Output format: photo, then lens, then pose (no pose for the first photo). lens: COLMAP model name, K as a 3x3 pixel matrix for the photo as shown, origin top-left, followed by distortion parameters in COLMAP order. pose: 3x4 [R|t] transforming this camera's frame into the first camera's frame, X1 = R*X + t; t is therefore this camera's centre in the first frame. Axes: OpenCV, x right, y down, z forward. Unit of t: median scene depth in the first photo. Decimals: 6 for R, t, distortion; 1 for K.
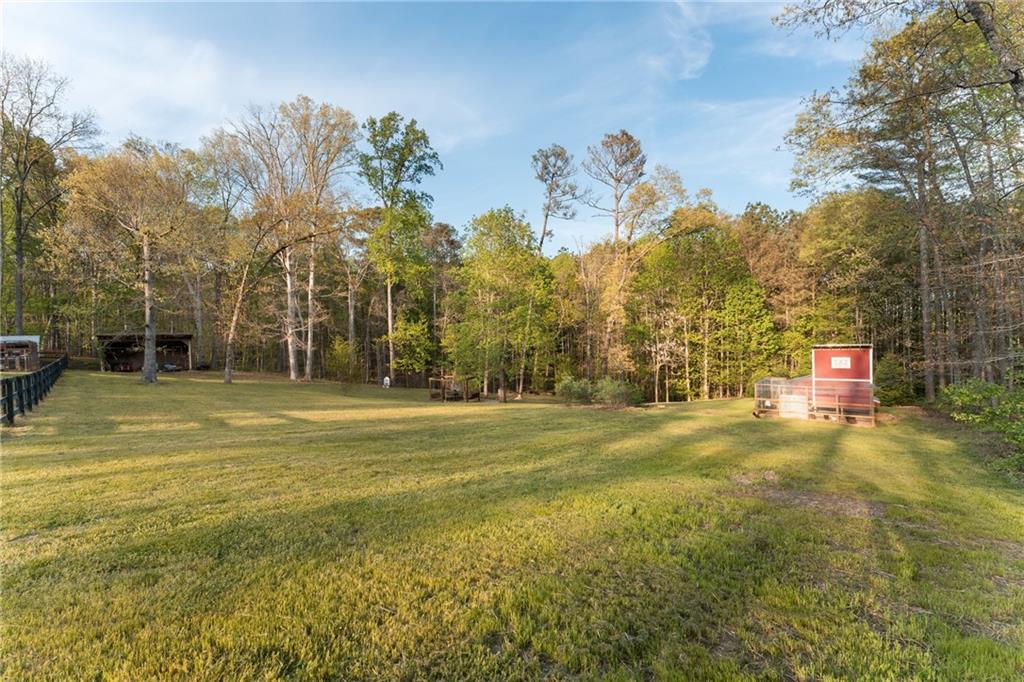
lens RADIAL K [[408.4, 0, 512.0], [0, 408.4, 339.1], [0, 0, 1]] dist [-0.003361, 0.000678]
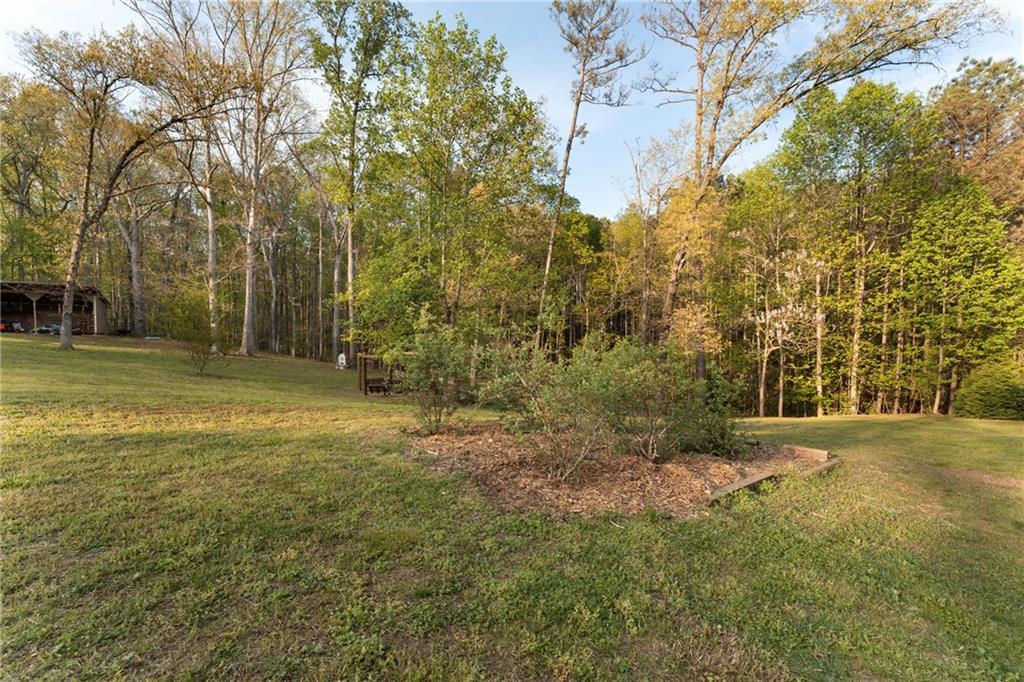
lens RADIAL K [[408.4, 0, 512.1], [0, 408.4, 340.4], [0, 0, 1]] dist [-0.003361, 0.000678]
pose [[0.981234, 0.028814, -0.190656, 0.115288], [-0.025449, 0.999475, 0.020071, 0.048240], [0.191135, -0.014842, 0.981452, 0.369794]]
